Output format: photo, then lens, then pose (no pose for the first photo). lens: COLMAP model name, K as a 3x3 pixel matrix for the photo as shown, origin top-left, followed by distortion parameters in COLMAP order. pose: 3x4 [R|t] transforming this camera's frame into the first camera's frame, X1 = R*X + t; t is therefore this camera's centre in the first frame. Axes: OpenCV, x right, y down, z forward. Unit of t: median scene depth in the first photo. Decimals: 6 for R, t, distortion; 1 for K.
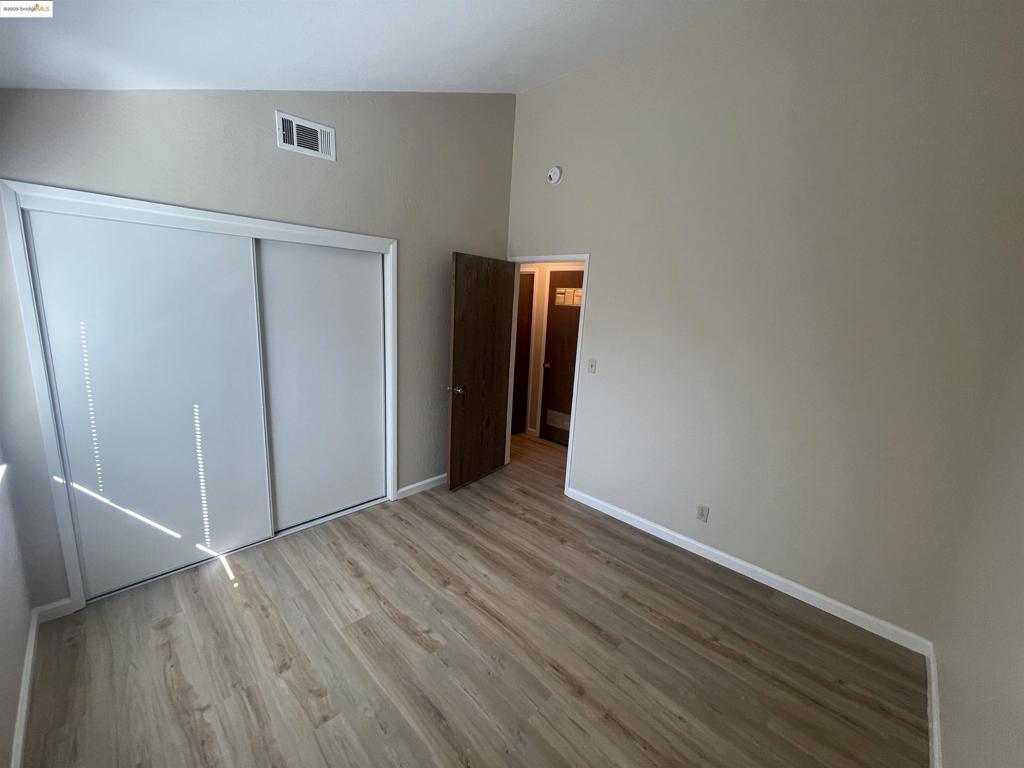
lens RADIAL K [[412.5, 0, 506.6], [0, 412.5, 383.7], [0, 0, 1]] dist [-0.000291, 0.000443]
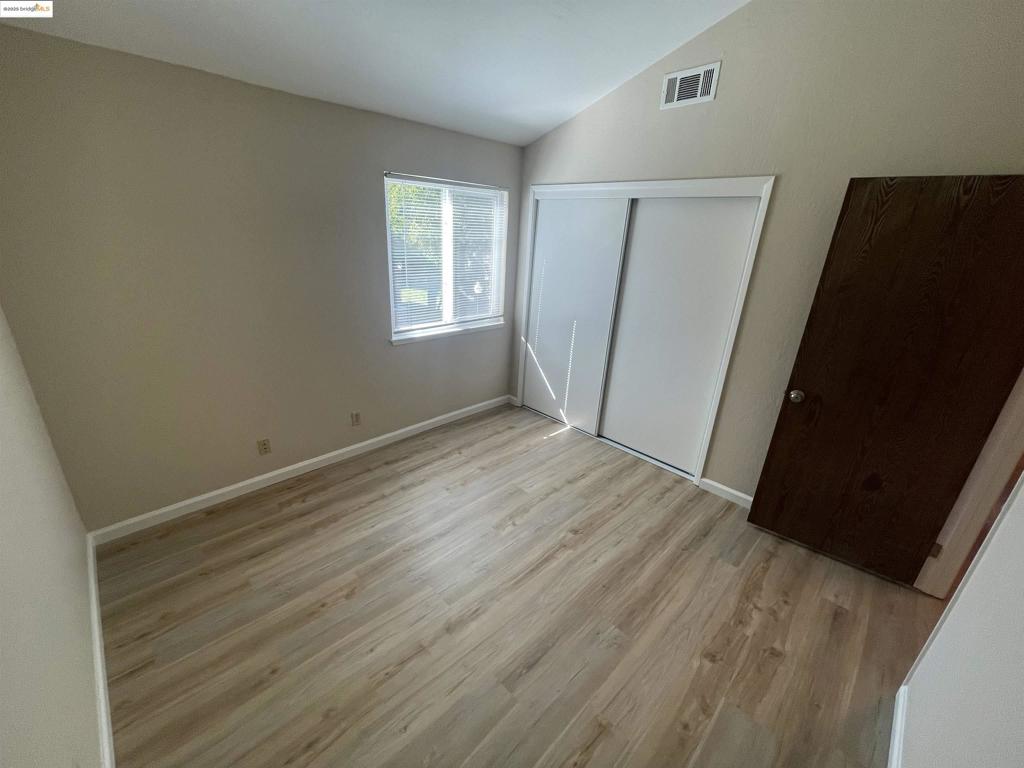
lens RADIAL K [[412.5, 0, 507.1], [0, 412.5, 381.9], [0, 0, 1]] dist [-0.000291, 0.000443]
pose [[-0.012723, 0.301404, -0.953412, 0.677607], [-0.249775, 0.922304, 0.294903, -0.110660], [0.968220, 0.241891, 0.063549, 0.646679]]
